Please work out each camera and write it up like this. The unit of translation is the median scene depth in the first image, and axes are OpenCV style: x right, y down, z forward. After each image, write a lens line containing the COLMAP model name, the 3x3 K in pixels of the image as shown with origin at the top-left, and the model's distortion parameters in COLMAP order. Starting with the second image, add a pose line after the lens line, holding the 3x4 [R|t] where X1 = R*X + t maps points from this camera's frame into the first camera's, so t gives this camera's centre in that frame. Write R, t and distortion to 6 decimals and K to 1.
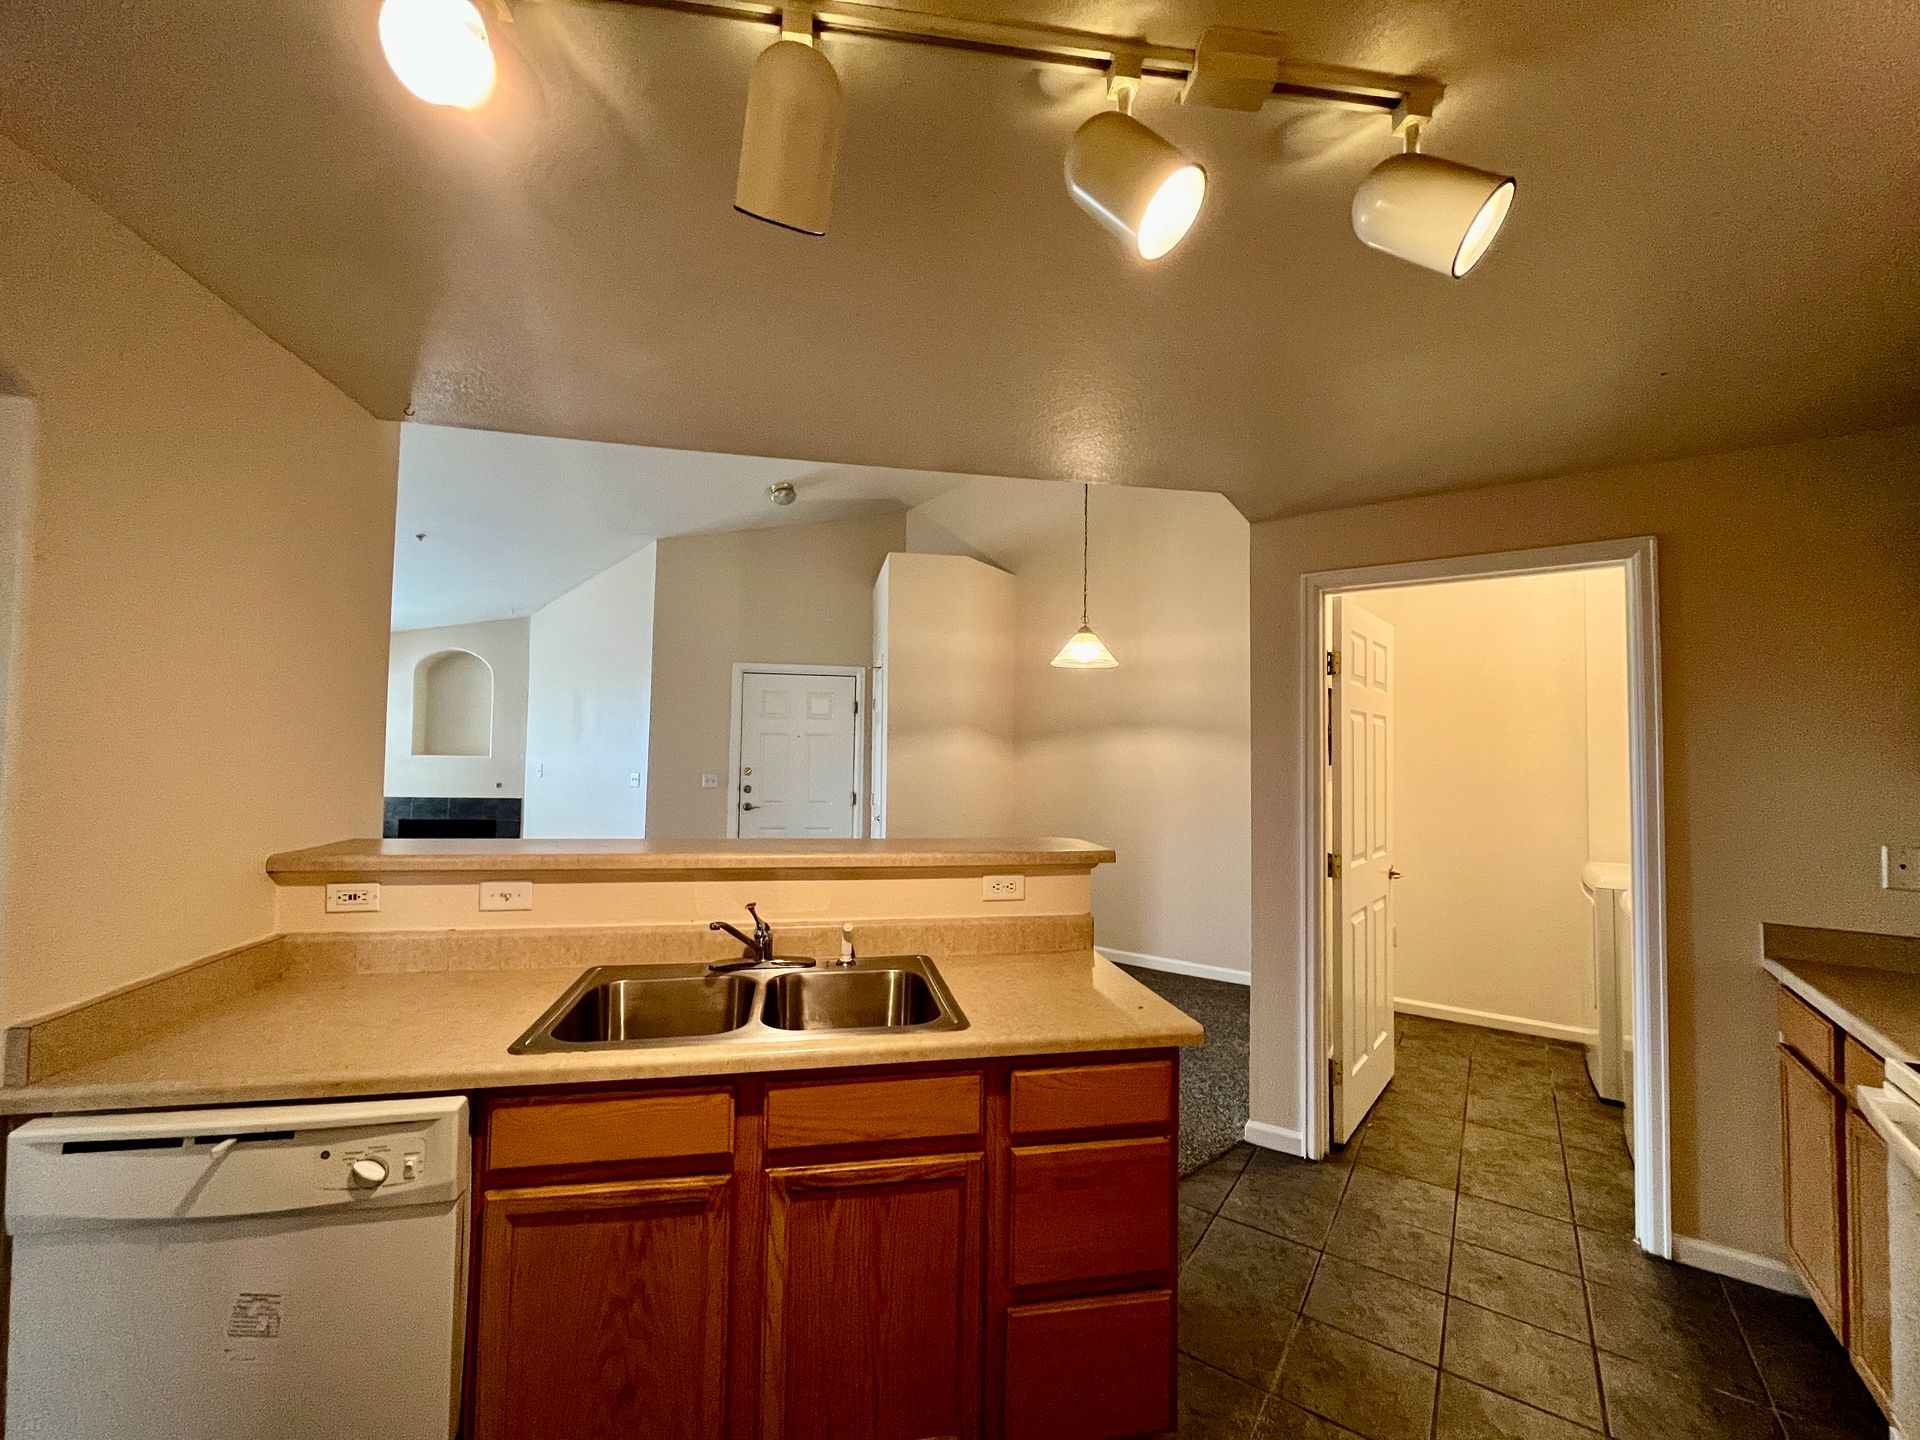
lens RADIAL K [[778.2, 0, 954.5], [0, 778.2, 722.1], [0, 0, 1]] dist [-0.001084, -0.000929]
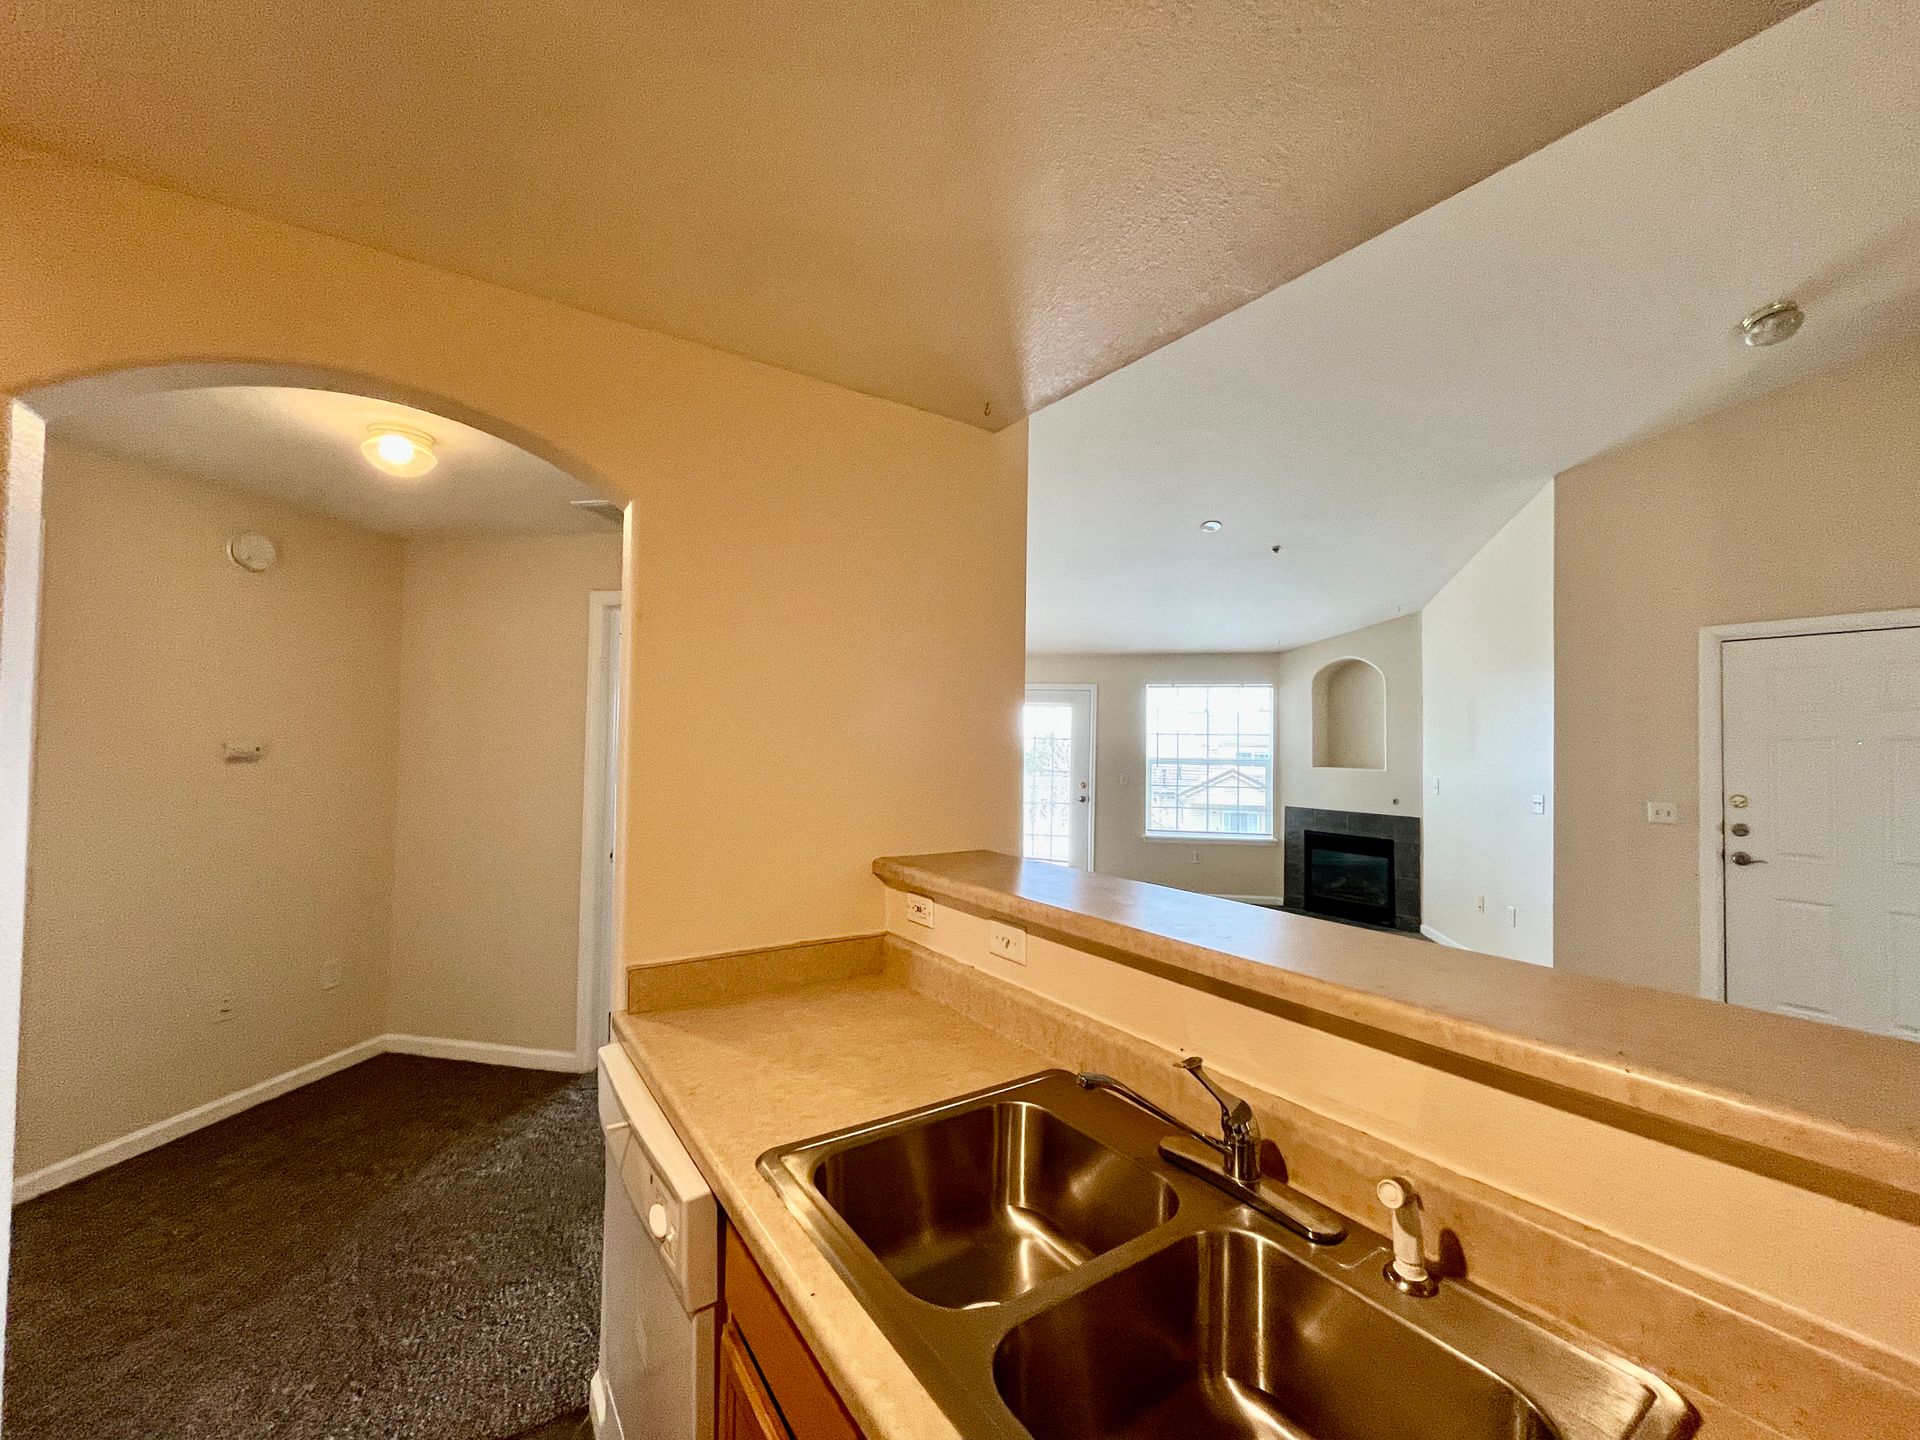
lens RADIAL K [[778.2, 0, 954.5], [0, 778.2, 722.1], [0, 0, 1]] dist [-0.001084, -0.000929]
pose [[0.400693, -0.038926, -0.915385, 0.053820], [0.024751, 0.999192, -0.031656, 0.005740], [0.915878, -0.009972, 0.401332, 0.206154]]
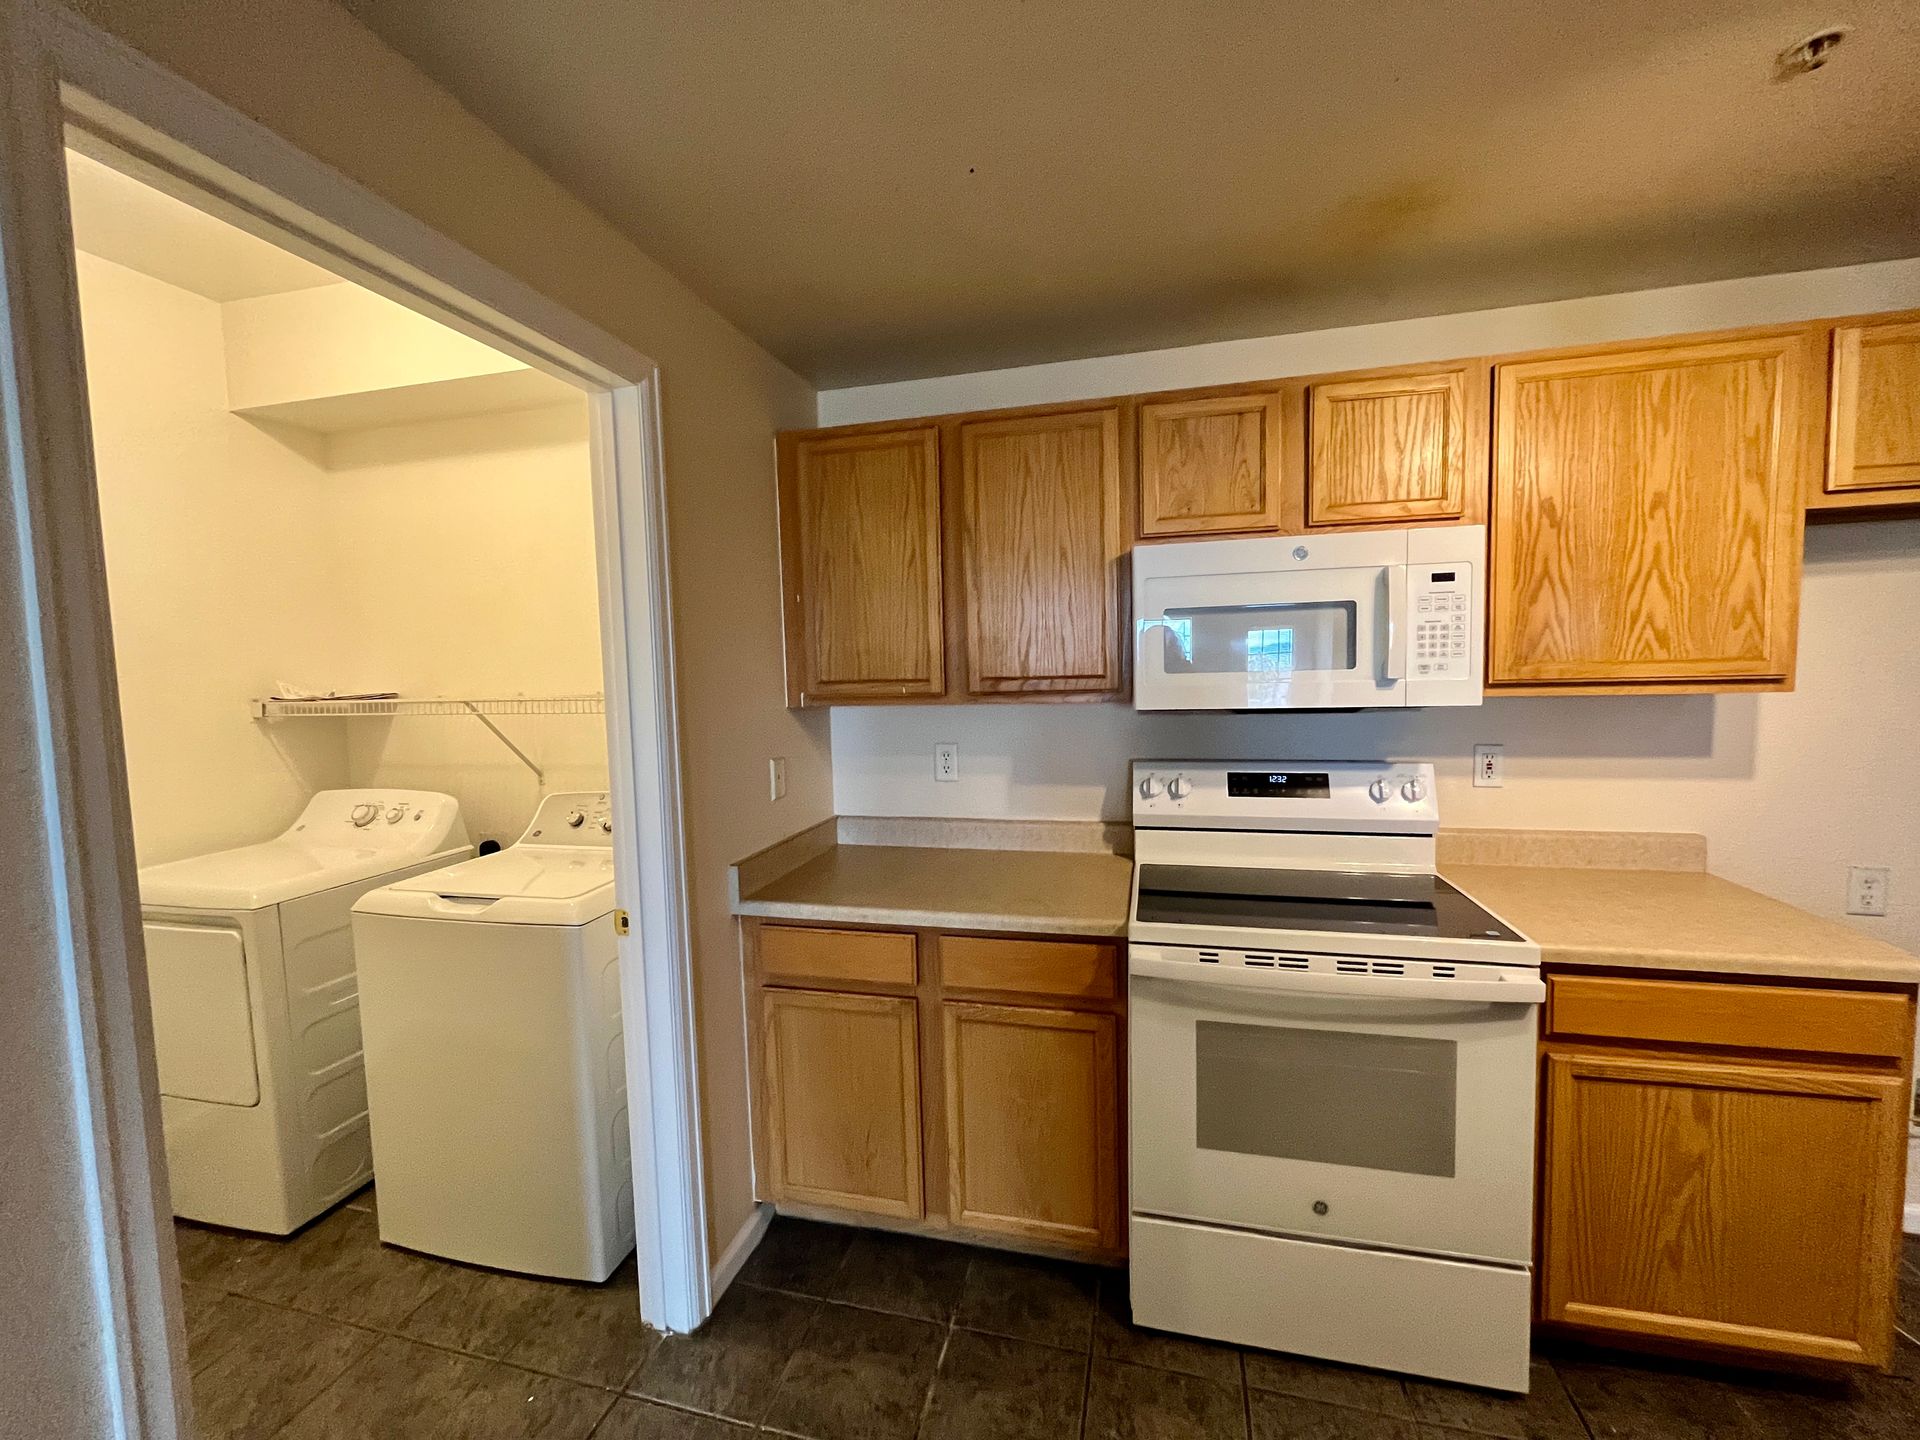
lens RADIAL K [[781.4, 0, 958.7], [0, 781.4, 726.3], [0, 0, 1]] dist [-0.002626, -0.000349]
pose [[-0.346828, -0.073946, 0.935009, 0.050703], [-0.010449, 0.997130, 0.074983, 0.011963], [-0.937870, 0.016236, -0.346606, 0.403566]]
